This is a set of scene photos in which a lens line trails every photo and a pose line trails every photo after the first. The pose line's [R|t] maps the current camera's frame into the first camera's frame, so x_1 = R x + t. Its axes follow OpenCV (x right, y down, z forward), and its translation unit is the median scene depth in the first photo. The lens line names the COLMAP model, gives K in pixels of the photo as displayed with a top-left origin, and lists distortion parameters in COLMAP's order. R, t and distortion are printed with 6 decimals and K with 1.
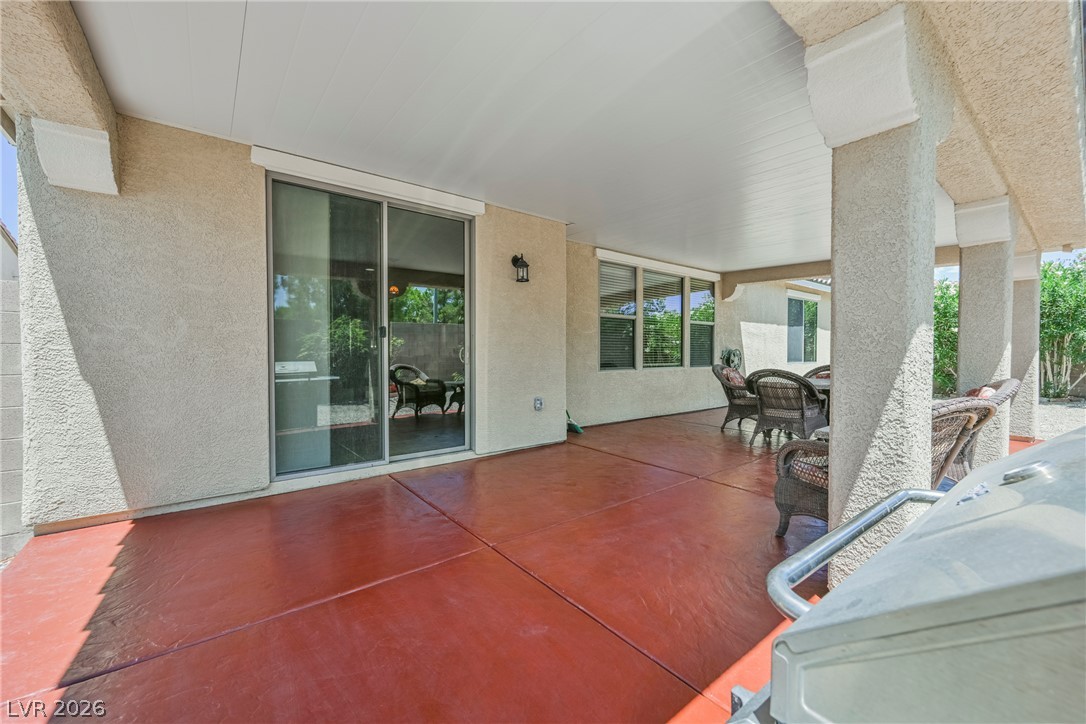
lens RADIAL K [[428.3, 0, 547.7], [0, 428.3, 361.4], [0, 0, 1]] dist [-0.001408, 0.000032]
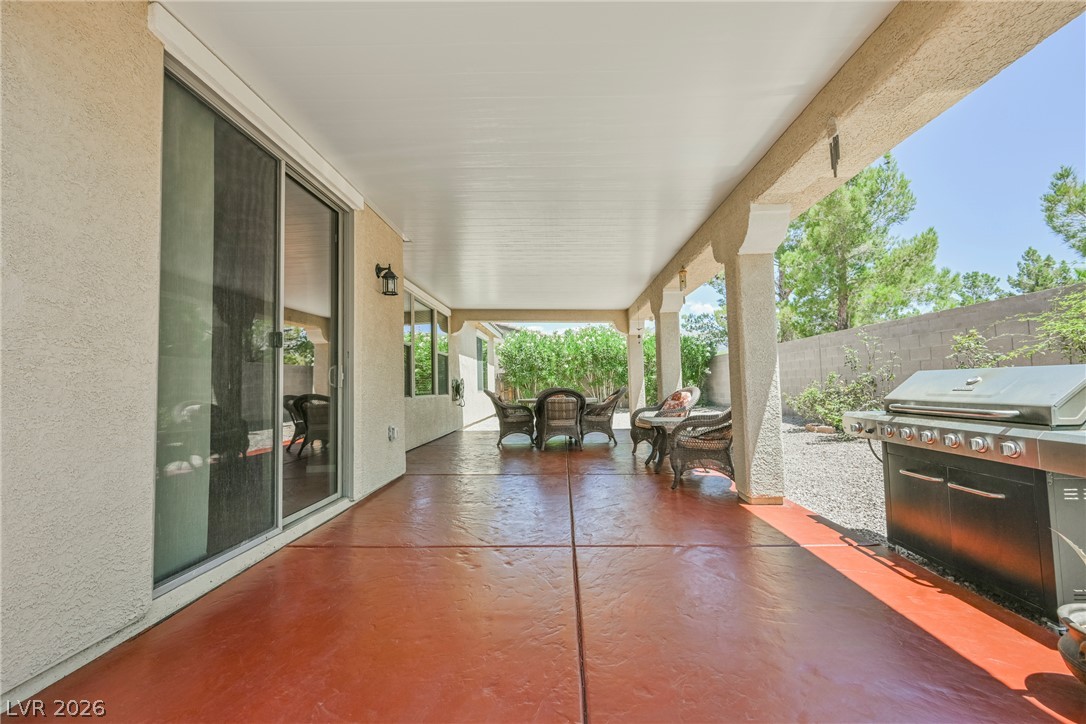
lens RADIAL K [[441.0, 0, 545.9], [0, 441.0, 362.1], [0, 0, 1]] dist [-0.001915, -0.000108]
pose [[0.643892, 0.027190, 0.764633, -0.567013], [0.038499, 0.996951, -0.067870, 0.028895], [-0.764147, 0.073138, 0.640882, 0.180893]]
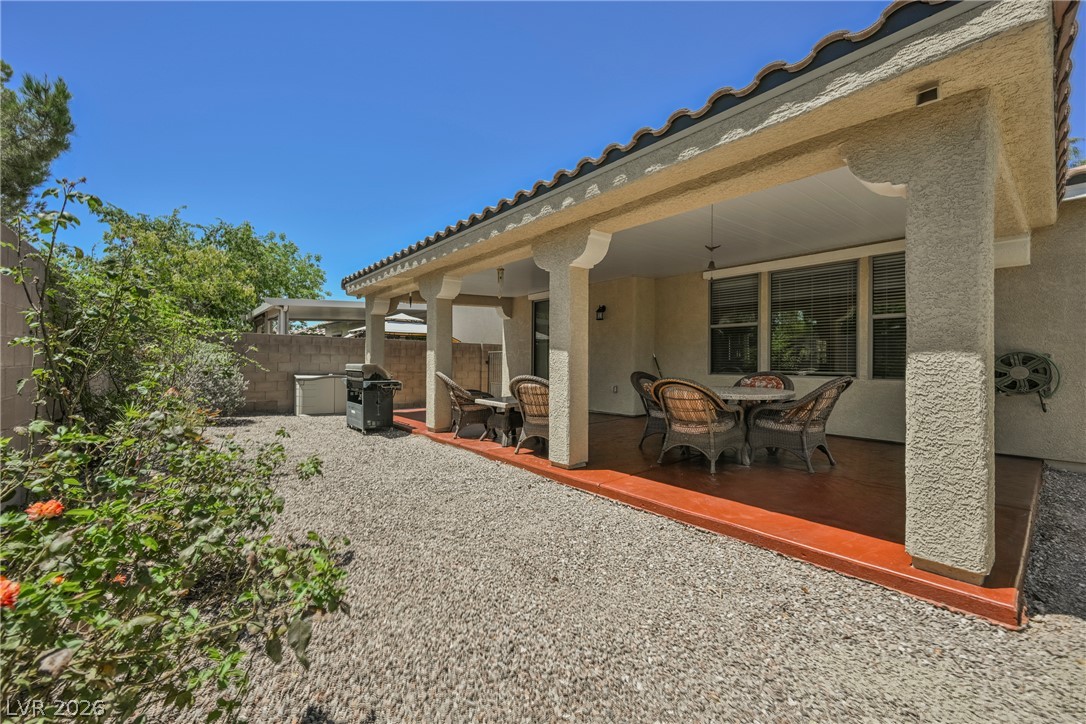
lens RADIAL K [[438.6, 0, 549.1], [0, 438.6, 358.9], [0, 0, 1]] dist [-0.000429, -0.000531]
pose [[0.037472, -0.004175, -0.999289, 1.863811], [-0.026525, 0.999635, -0.005172, -0.004358], [0.998946, 0.026700, 0.037348, 0.731829]]
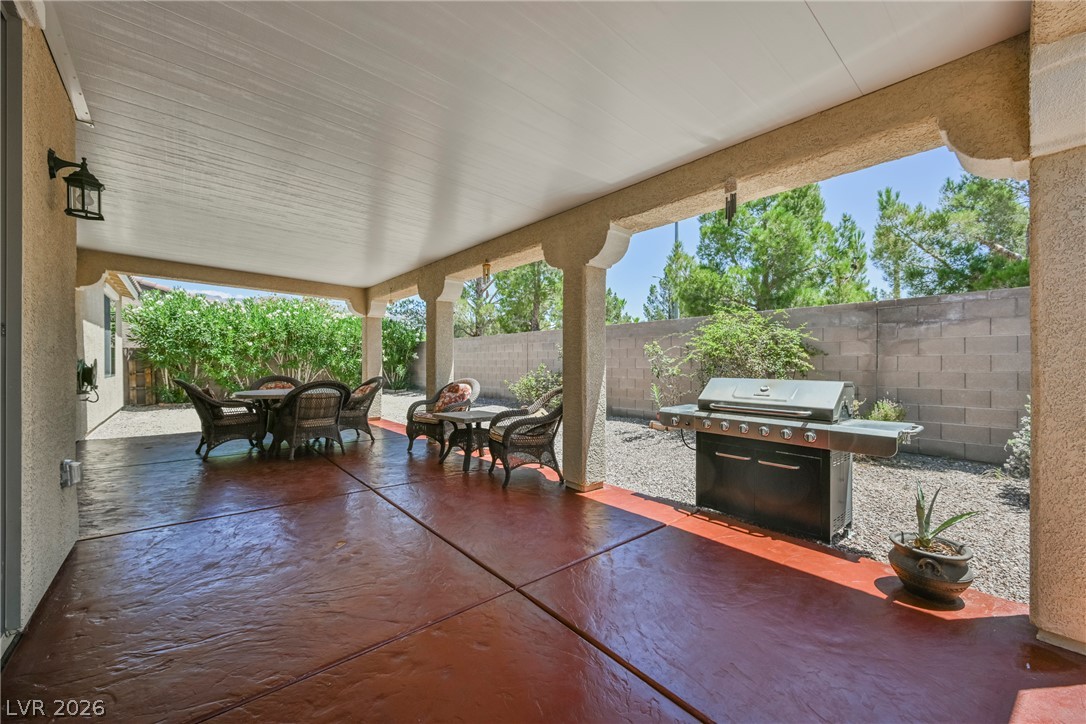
lens RADIAL K [[423.5, 0, 543.0], [0, 423.5, 362.0], [0, 0, 1]] dist [-0.003013, -0.000326]
pose [[-0.040778, 0.000844, 0.999168, -0.561924], [0.019241, 0.999815, -0.000059, -0.018185], [-0.998983, 0.019223, -0.040786, 0.538644]]
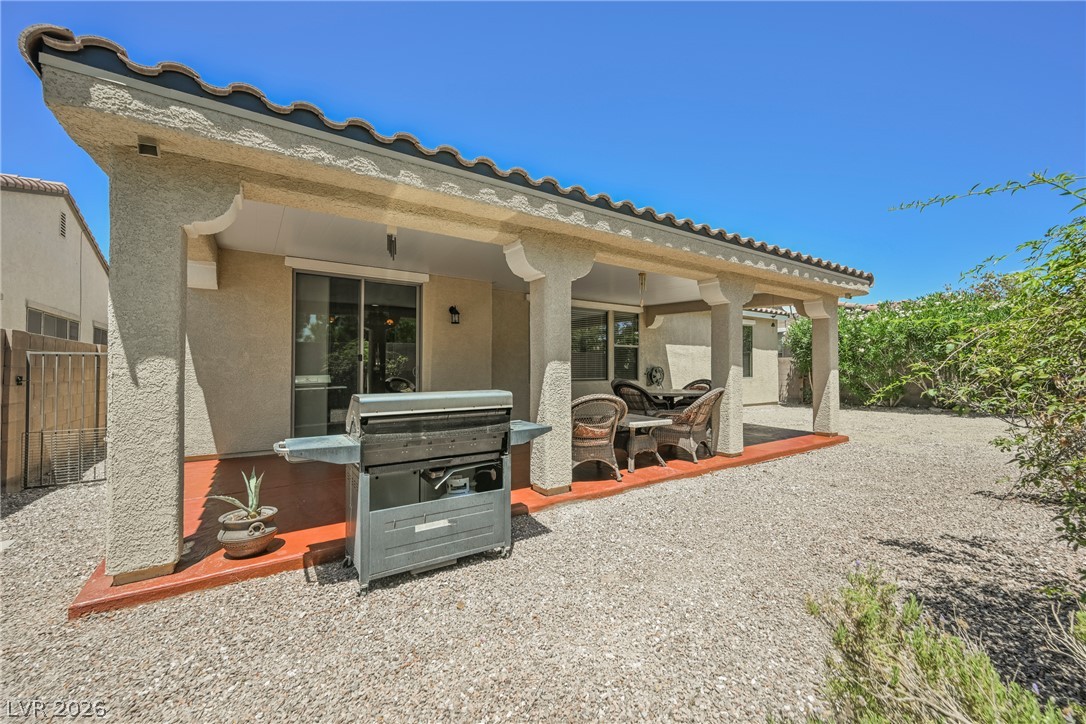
lens RADIAL K [[428.3, 0, 547.7], [0, 428.3, 361.4], [0, 0, 1]] dist [-0.001408, 0.000032]
pose [[0.997671, 0.002097, -0.068176, 0.388762], [-0.004325, 0.999461, -0.032554, -0.003832], [0.068070, 0.032773, 0.997142, -0.514668]]
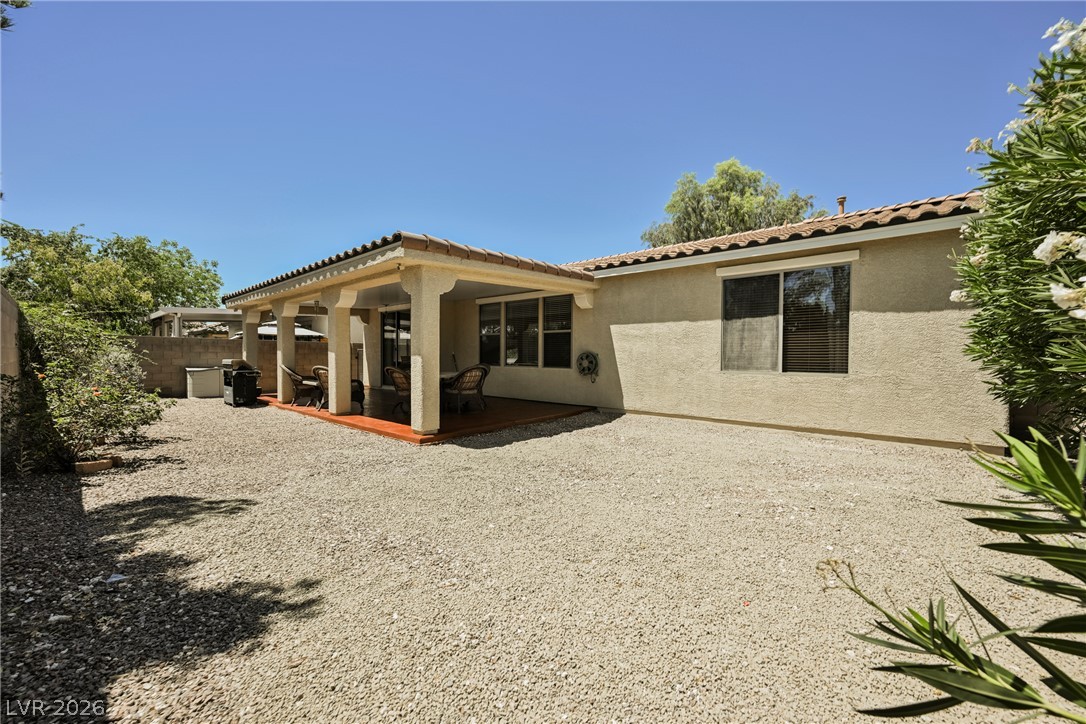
lens RADIAL K [[430.8, 0, 547.6], [0, 430.8, 366.6], [0, 0, 1]] dist [-0.000264, 0.000604]
pose [[0.178652, 0.026535, -0.983555, 2.827113], [-0.024227, 0.999452, 0.022563, -0.031880], [0.983614, 0.019798, 0.179197, 1.369047]]
